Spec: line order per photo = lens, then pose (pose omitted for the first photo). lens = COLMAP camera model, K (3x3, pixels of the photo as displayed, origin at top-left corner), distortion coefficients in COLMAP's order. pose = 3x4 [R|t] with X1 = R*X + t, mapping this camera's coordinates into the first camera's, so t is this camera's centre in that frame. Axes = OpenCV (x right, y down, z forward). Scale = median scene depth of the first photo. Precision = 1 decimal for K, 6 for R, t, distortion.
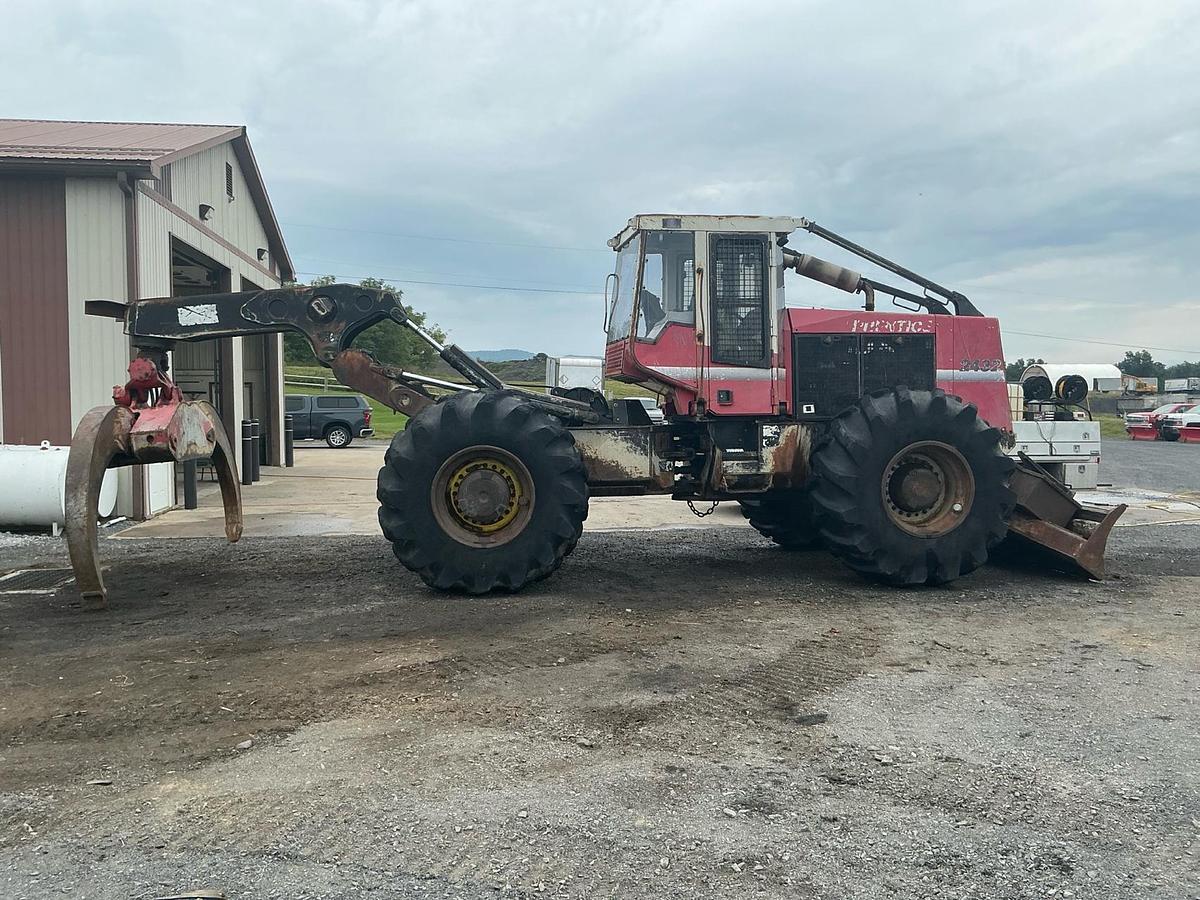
lens RADIAL K [[1022.5, 0, 618.3], [0, 1022.5, 429.1], [0, 0, 1]] dist [0.045911, -0.077619]
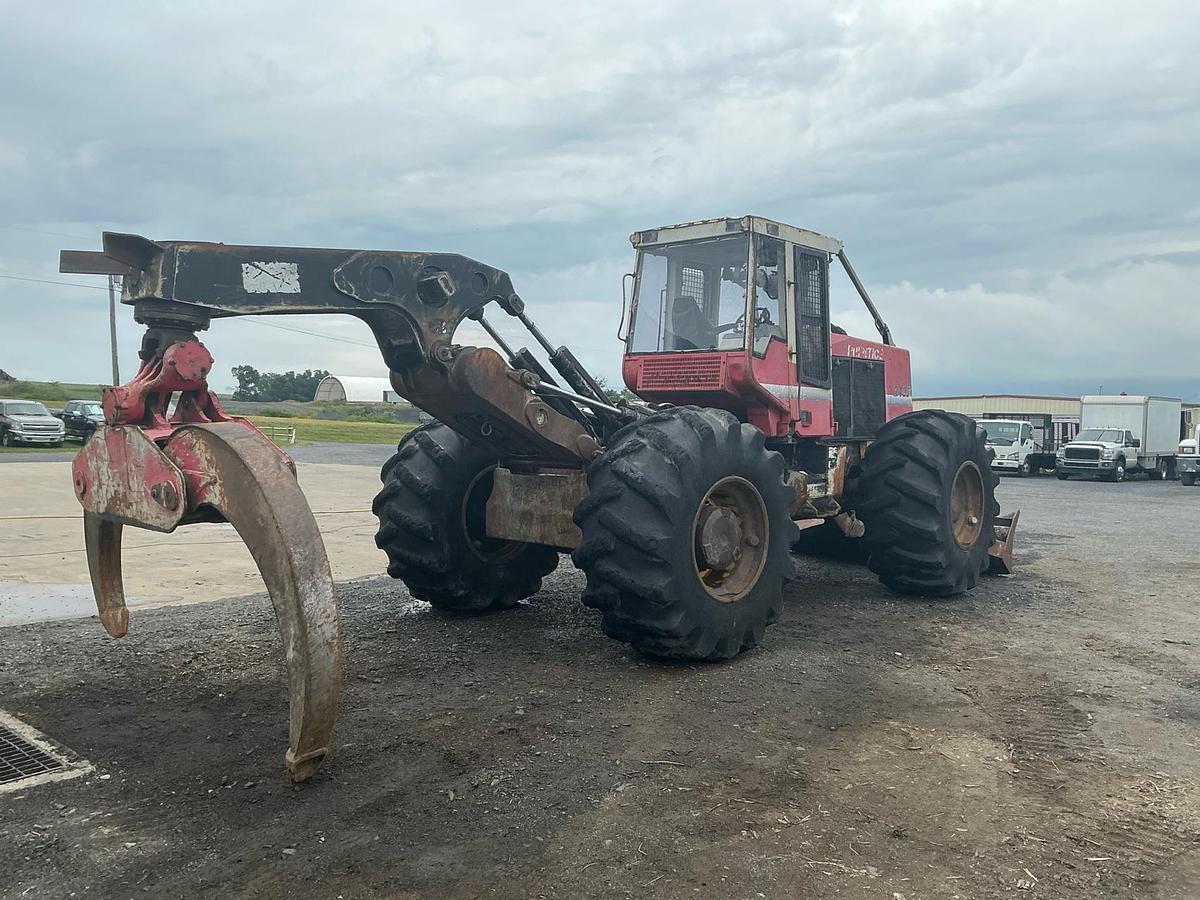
lens RADIAL K [[1022.5, 0, 597.1], [0, 1022.5, 446.7], [0, 0, 1]] dist [0.045911, -0.077619]
pose [[0.756538, -0.007519, 0.653907, -0.670495], [0.000960, 0.999946, 0.010386, -0.014517], [-0.653949, -0.007230, 0.756504, 0.398529]]
